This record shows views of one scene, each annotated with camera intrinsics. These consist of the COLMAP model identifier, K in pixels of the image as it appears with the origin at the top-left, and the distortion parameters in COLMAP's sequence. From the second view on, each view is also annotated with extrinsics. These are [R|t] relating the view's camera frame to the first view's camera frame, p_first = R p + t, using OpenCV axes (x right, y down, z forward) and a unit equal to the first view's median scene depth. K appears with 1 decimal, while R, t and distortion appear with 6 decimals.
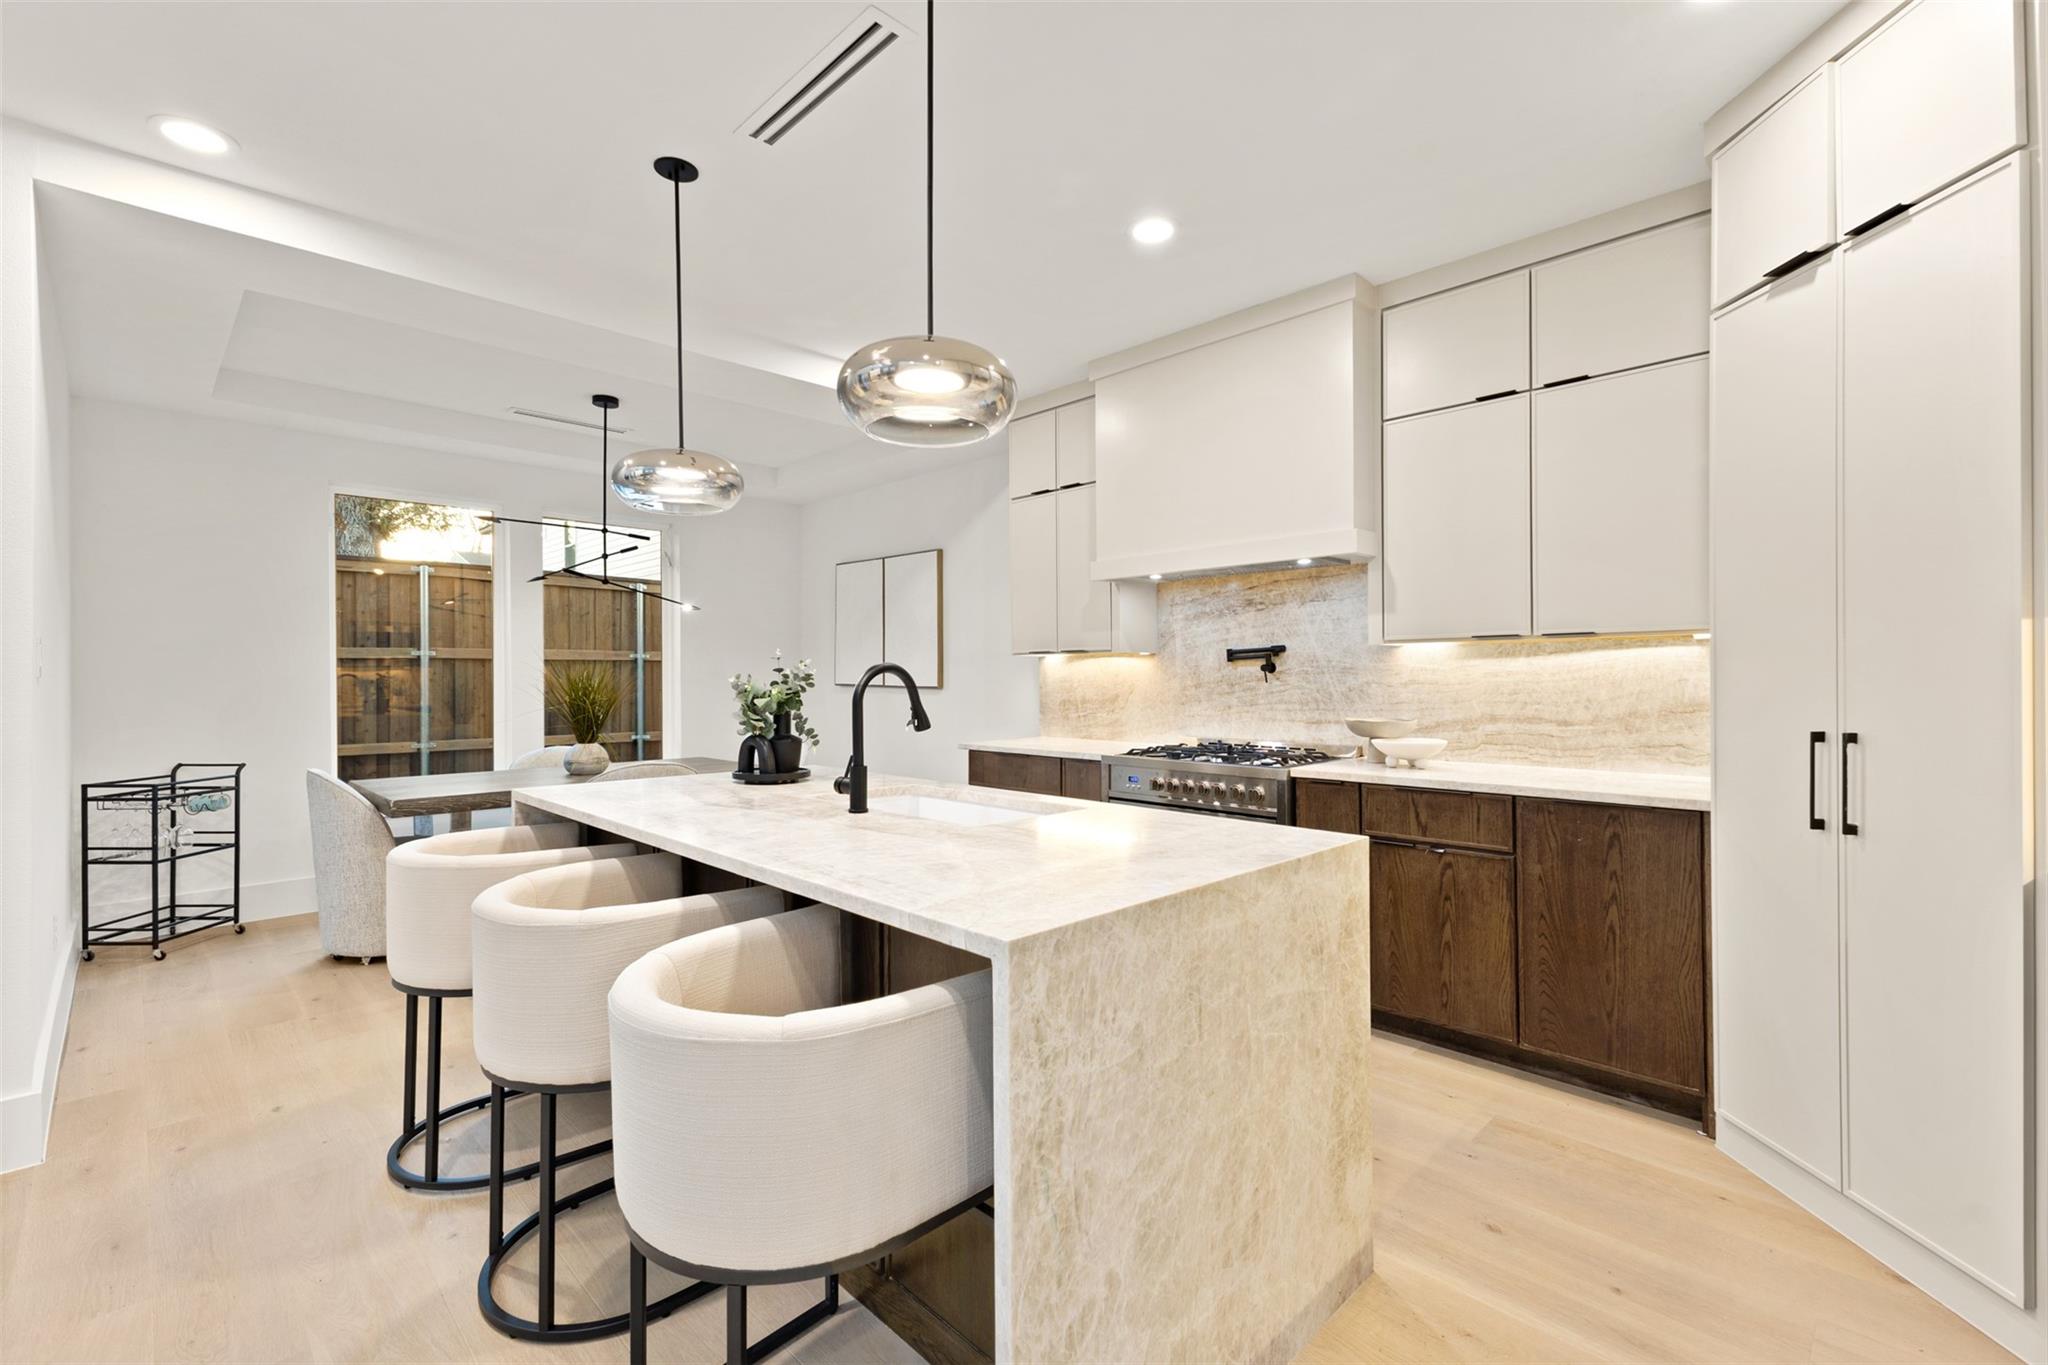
lens RADIAL K [[891.9, 0, 1033.9], [0, 891.9, 676.0], [0, 0, 1]] dist [0.011056, -0.001929]
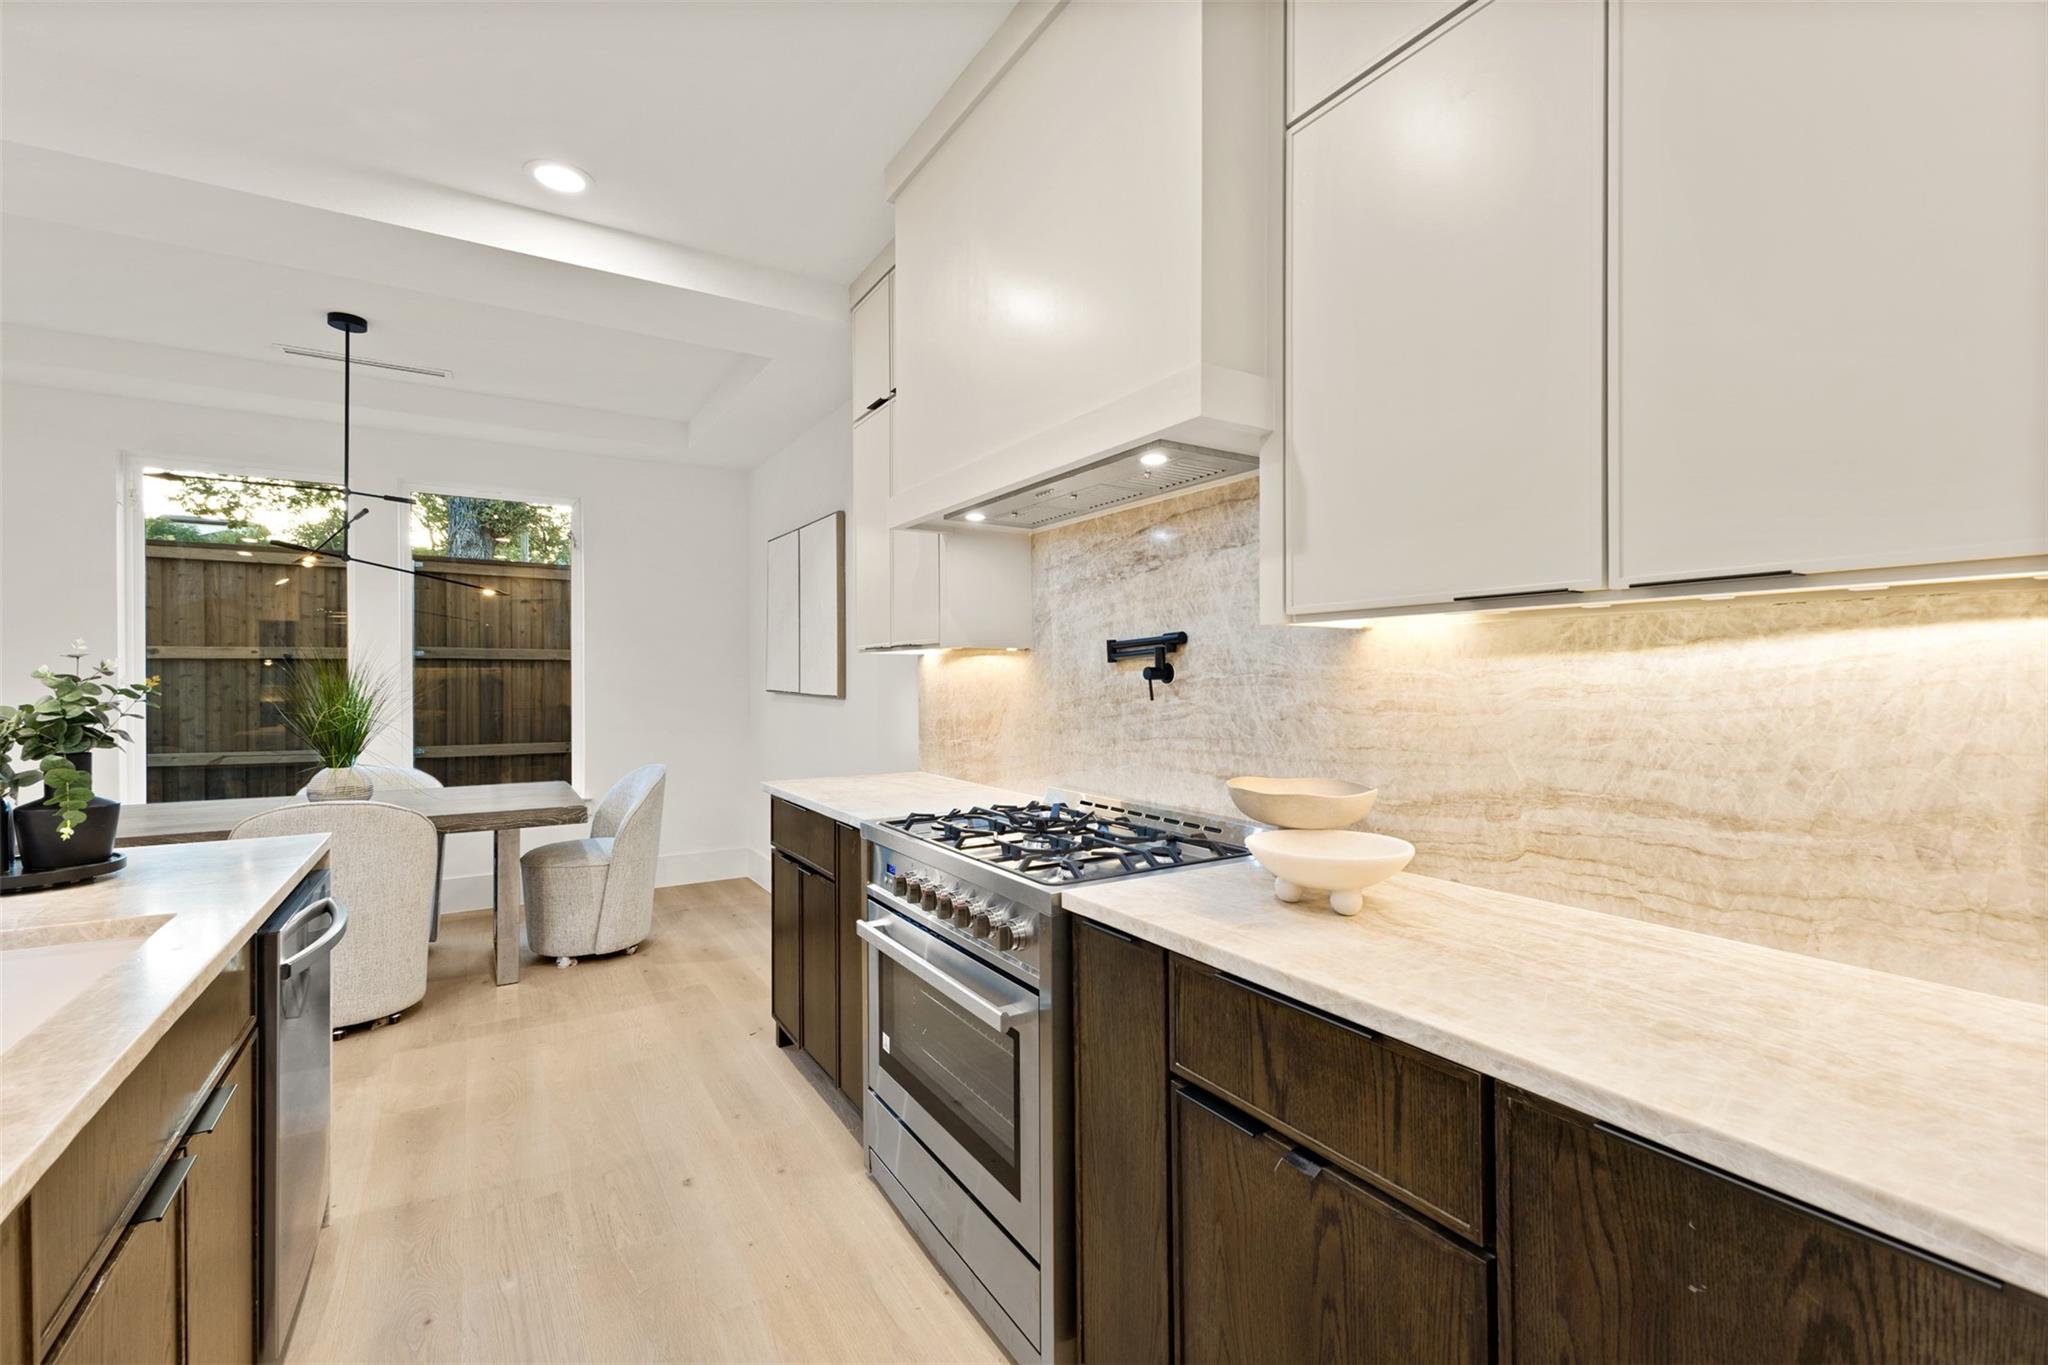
lens RADIAL K [[891.9, 0, 1031.5], [0, 891.9, 675.7], [0, 0, 1]] dist [0.011056, -0.001929]
pose [[0.974439, 0.004765, -0.224602, 0.304822], [-0.005548, 0.999981, -0.002856, -0.005636], [0.224584, 0.004029, 0.974446, 0.439813]]
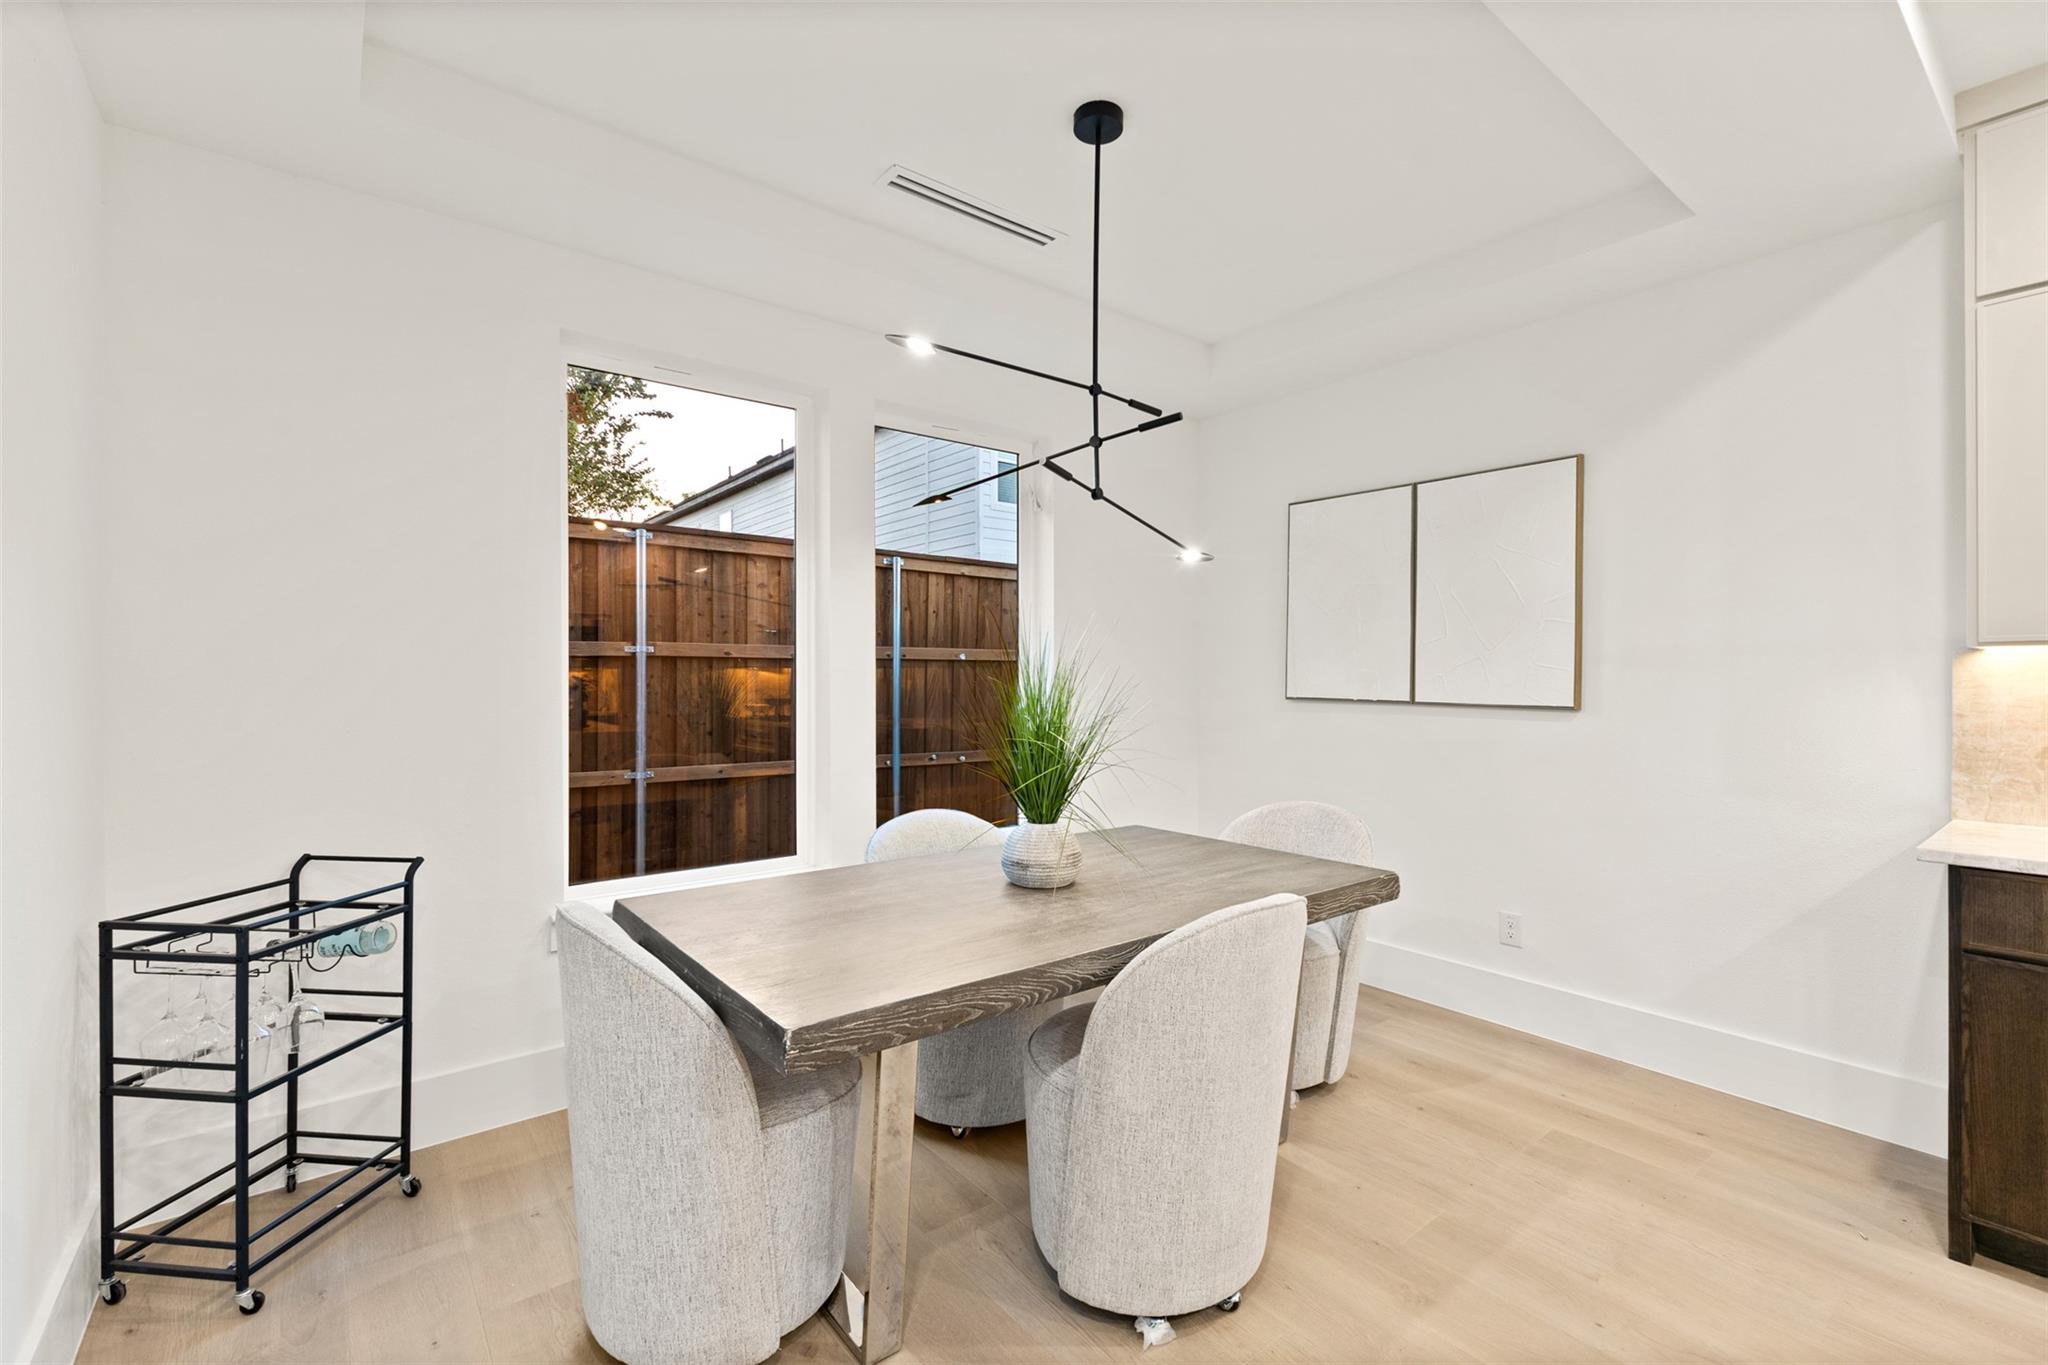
lens RADIAL K [[891.9, 0, 1036.6], [0, 891.9, 681.2], [0, 0, 1]] dist [0.011056, -0.001929]
pose [[0.993480, 0.004287, -0.113922, -0.524093], [-0.003913, 0.999986, 0.003507, -0.006289], [0.113935, -0.003038, 0.993484, 0.591318]]
